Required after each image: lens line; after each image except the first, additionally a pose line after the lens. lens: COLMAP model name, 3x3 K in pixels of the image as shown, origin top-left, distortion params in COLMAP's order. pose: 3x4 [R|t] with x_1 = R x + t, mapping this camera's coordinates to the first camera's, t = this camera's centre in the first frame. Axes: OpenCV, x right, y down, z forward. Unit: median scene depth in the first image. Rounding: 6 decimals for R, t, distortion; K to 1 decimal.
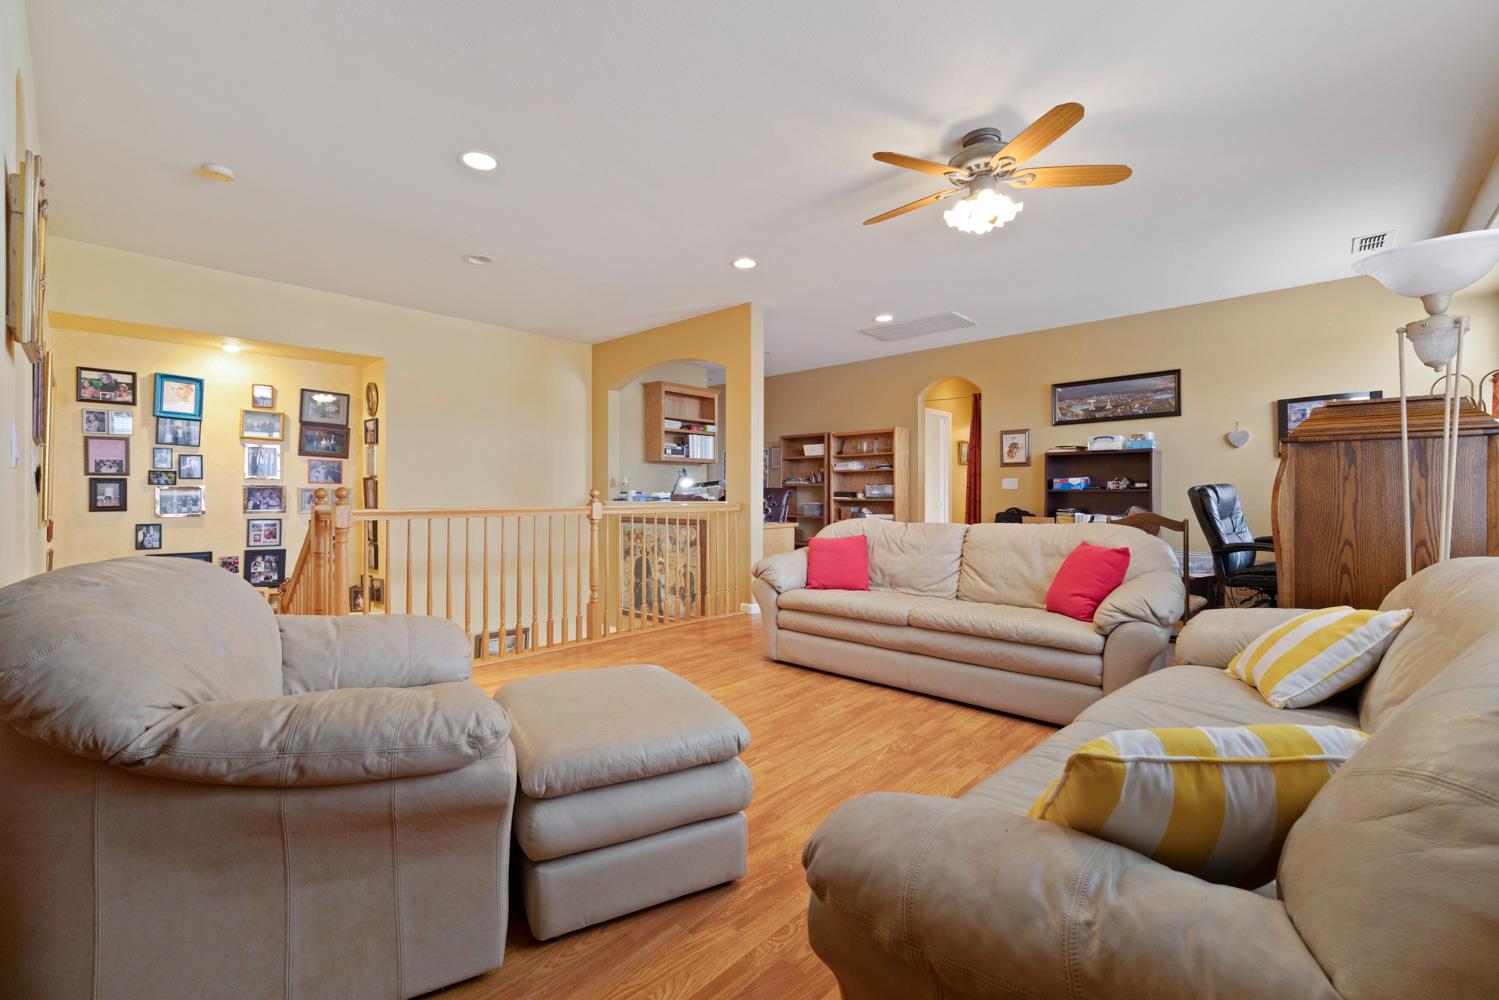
lens RADIAL K [[626.7, 0, 747.1], [0, 626.7, 502.2], [0, 0, 1]] dist [0.001299, 0.000102]
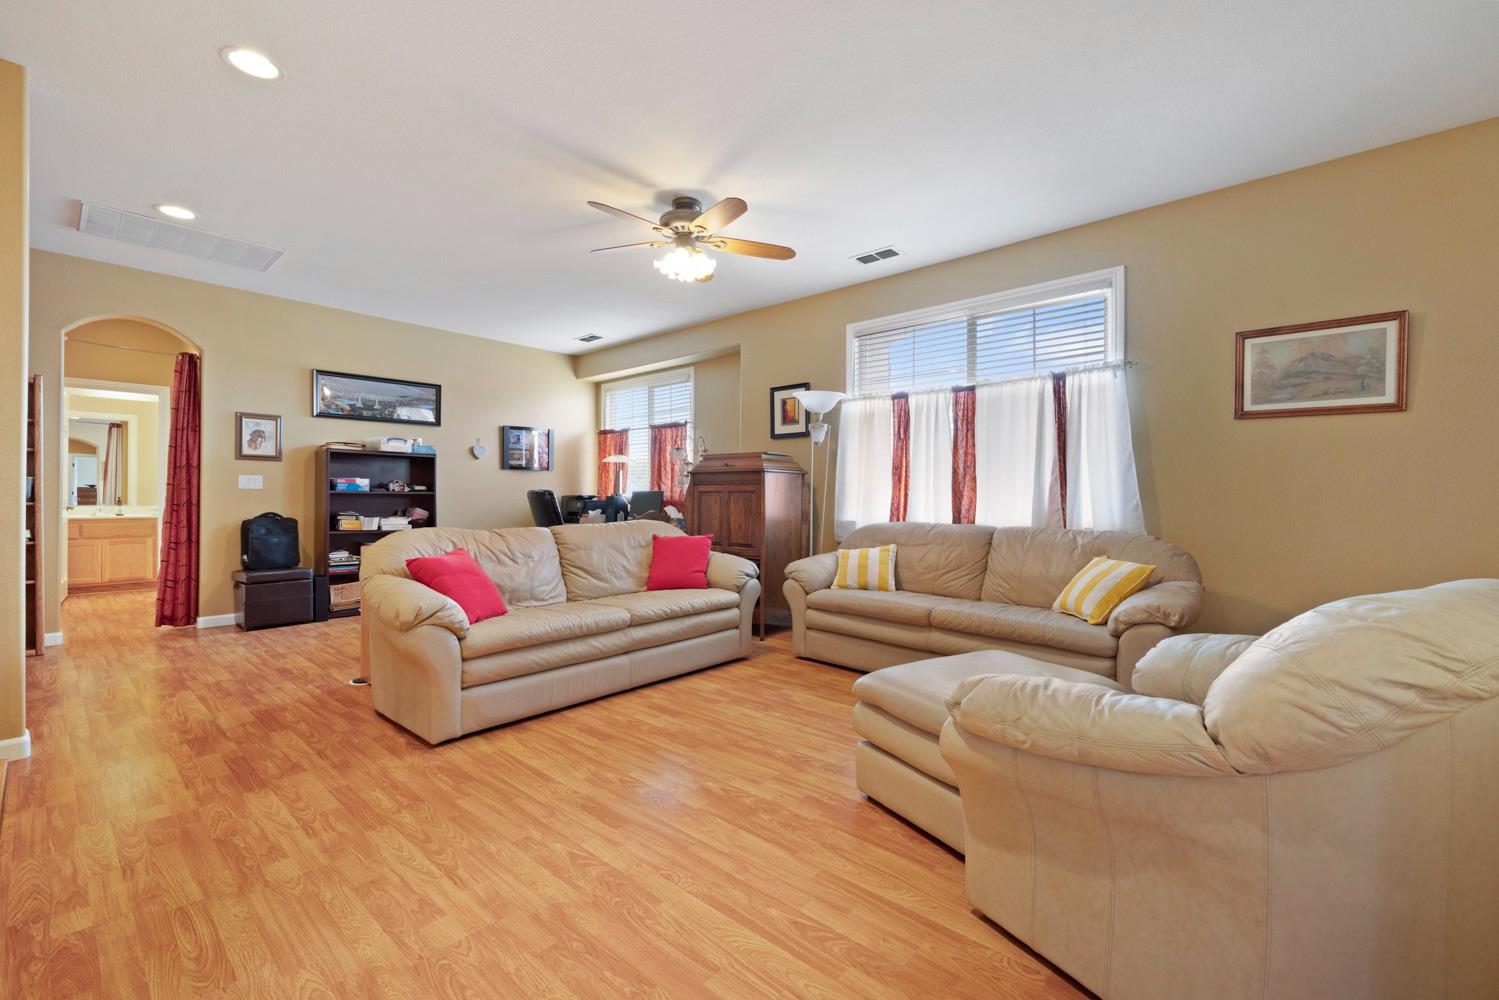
lens RADIAL K [[626.7, 0, 747.1], [0, 626.7, 502.2], [0, 0, 1]] dist [0.001299, 0.000102]
pose [[-0.015576, -0.004611, 0.999868, -0.760155], [0.005676, 0.999973, 0.004700, -0.008903], [-0.999863, 0.005748, -0.015549, 0.813530]]
